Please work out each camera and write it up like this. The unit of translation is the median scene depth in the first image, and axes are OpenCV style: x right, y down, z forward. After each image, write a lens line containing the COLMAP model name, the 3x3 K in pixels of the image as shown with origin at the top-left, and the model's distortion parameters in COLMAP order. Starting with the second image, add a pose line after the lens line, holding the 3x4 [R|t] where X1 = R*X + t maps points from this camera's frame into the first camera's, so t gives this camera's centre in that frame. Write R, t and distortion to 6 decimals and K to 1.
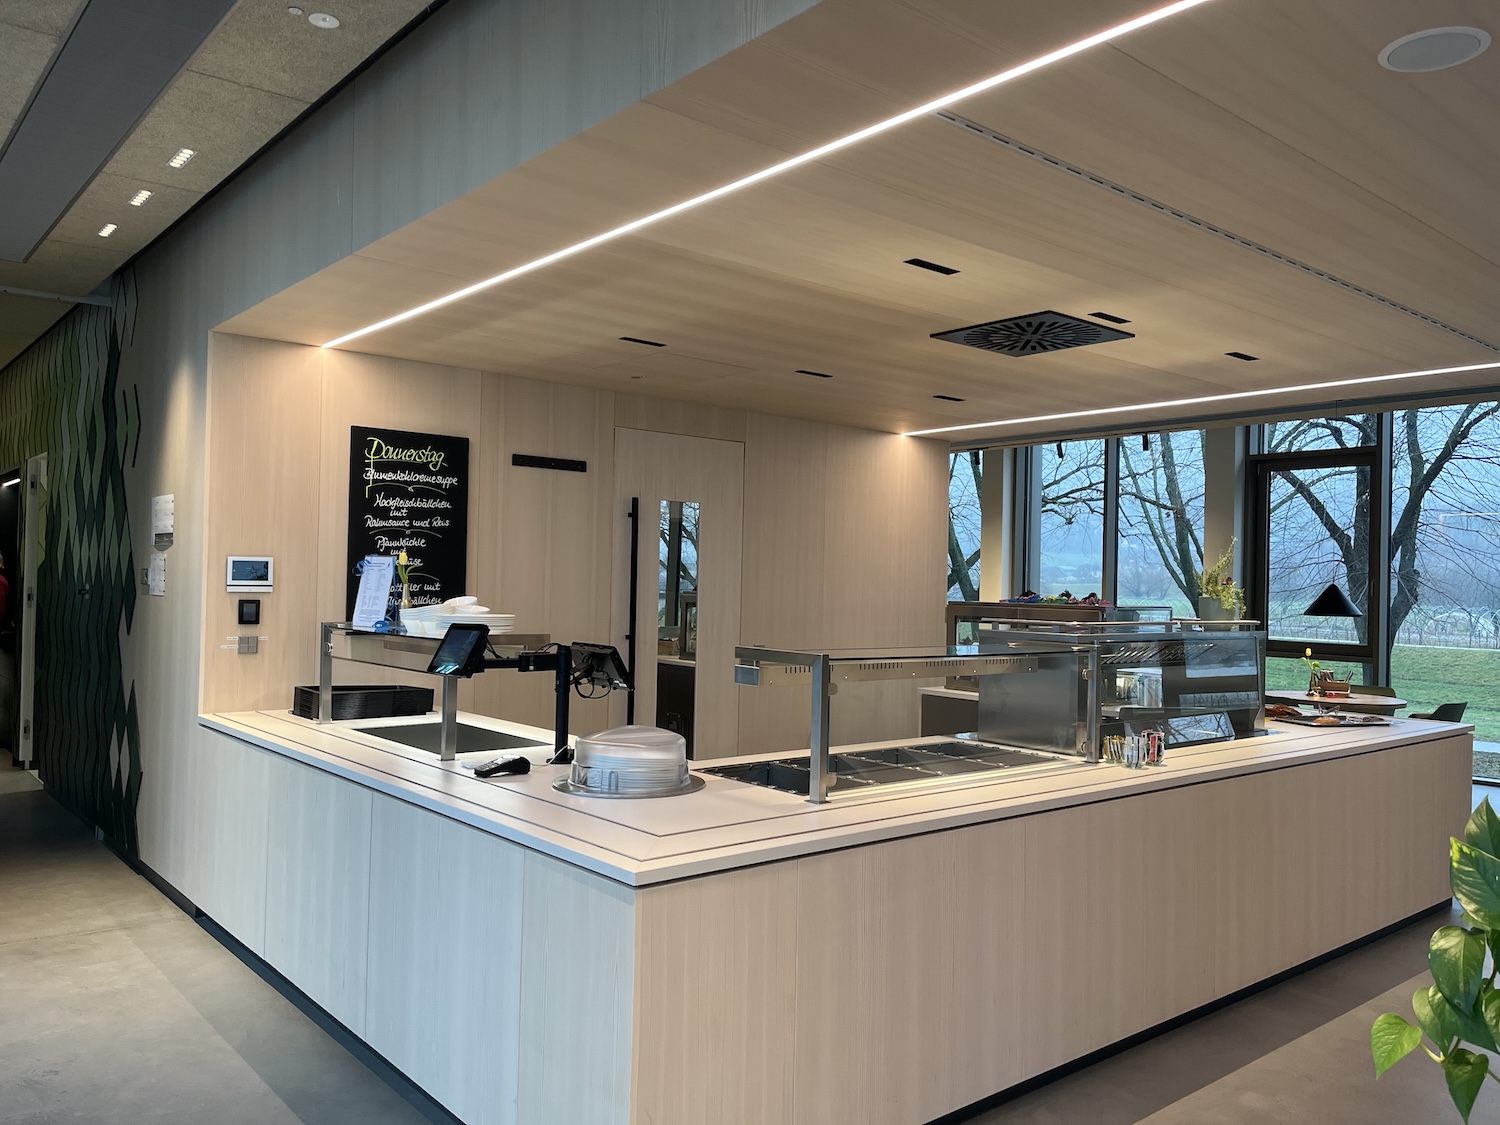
lens RADIAL K [[1138.3, 0, 750.0], [0, 1138.3, 562.5], [0, 0, 1]] dist [0.086827, -0.118112]
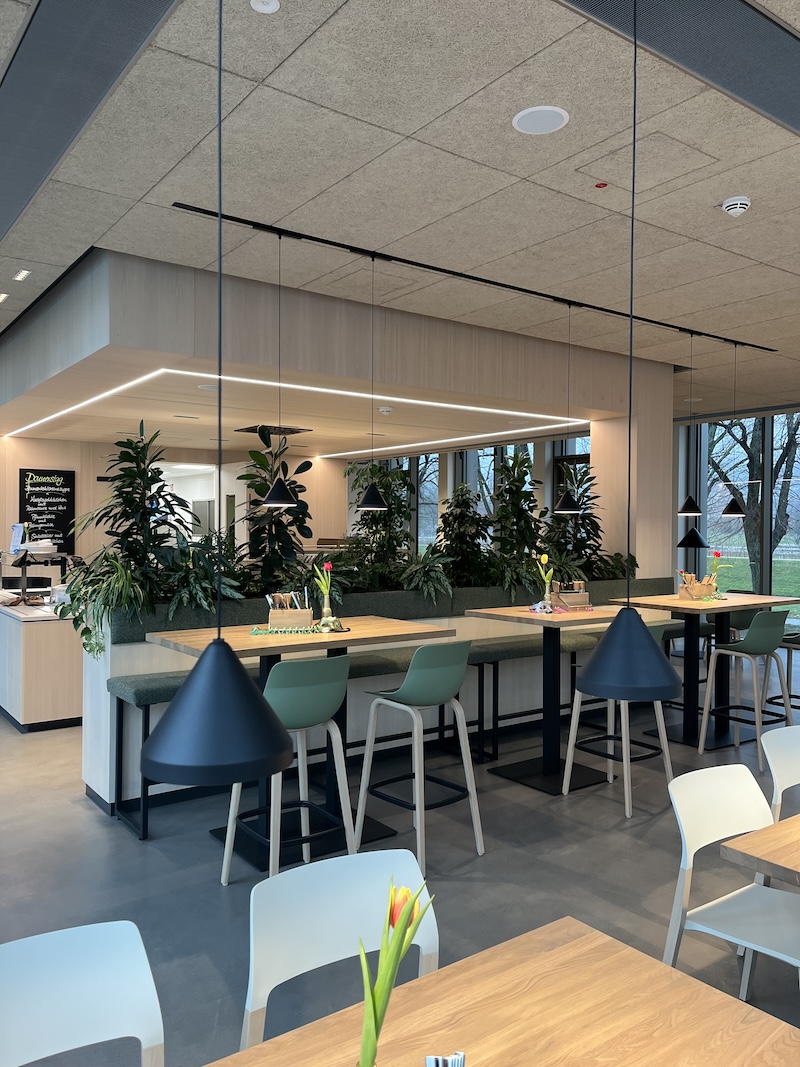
lens RADIAL K [[809.7, 0, 400.0], [0, 809.7, 533.5], [0, 0, 1]] dist [0.086827, -0.118112]
pose [[0.997811, -0.014134, -0.064608, 0.532620], [0.015479, 0.999673, 0.020365, -0.005905], [0.064299, -0.021320, 0.997703, -0.631140]]
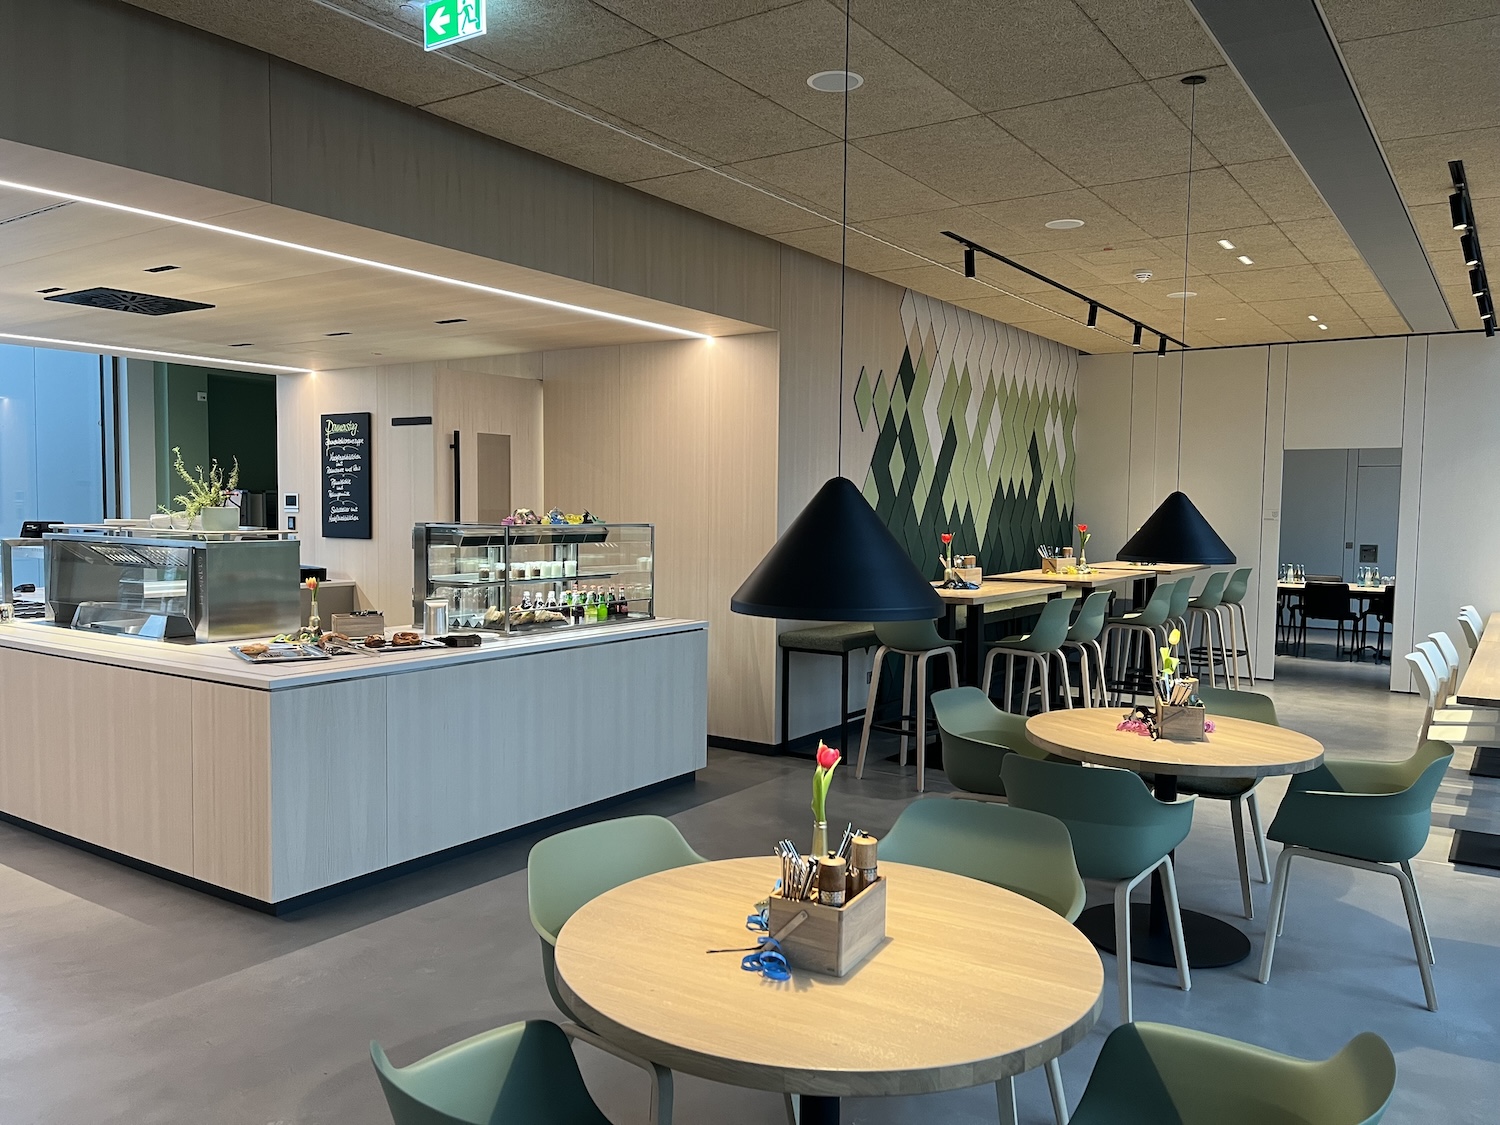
lens RADIAL K [[1138.3, 0, 750.0], [0, 1138.3, 562.5], [0, 0, 1]] dist [0.086827, -0.118112]
pose [[0.269127, 0.028636, -0.962679, 1.425994], [0.011144, 0.999398, 0.032843, 0.049589], [0.963040, -0.019567, 0.268646, 1.113275]]
